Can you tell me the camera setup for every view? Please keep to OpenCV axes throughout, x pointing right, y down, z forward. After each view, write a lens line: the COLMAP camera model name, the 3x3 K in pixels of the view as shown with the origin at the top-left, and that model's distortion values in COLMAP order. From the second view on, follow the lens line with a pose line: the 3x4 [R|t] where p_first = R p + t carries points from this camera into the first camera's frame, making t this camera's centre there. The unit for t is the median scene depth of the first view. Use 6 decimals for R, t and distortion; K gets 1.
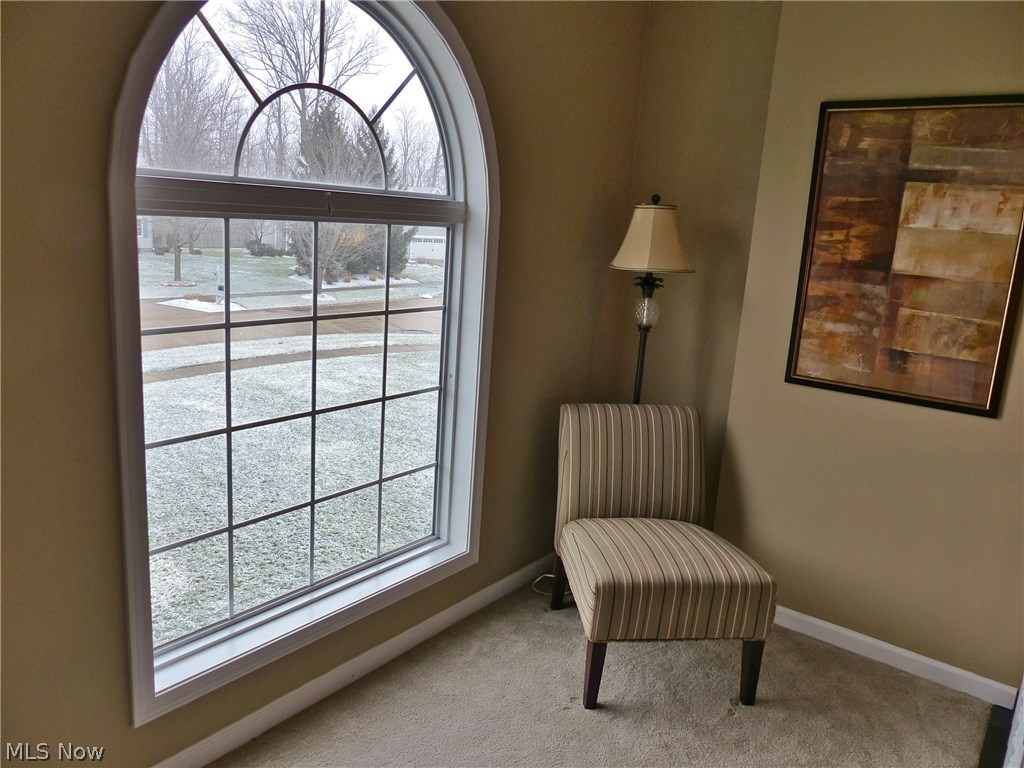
lens RADIAL K [[771.9, 0, 511.1], [0, 771.9, 383.4], [0, 0, 1]] dist [-0.013107, -0.002249]
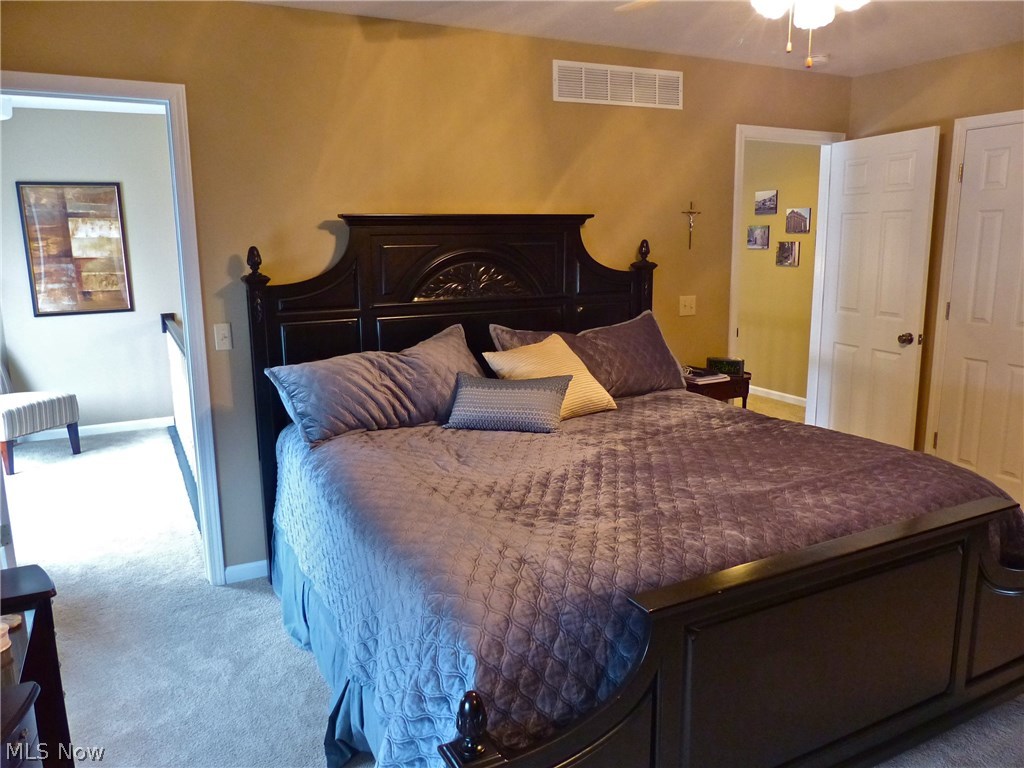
lens RADIAL K [[771.9, 0, 512.2], [0, 771.9, 383.5], [0, 0, 1]] dist [-0.013107, -0.002249]
pose [[0.435282, -0.234685, 0.869168, -0.993815], [0.231403, 0.962156, 0.143906, 0.185425], [-0.870047, 0.138488, 0.473116, -1.140989]]
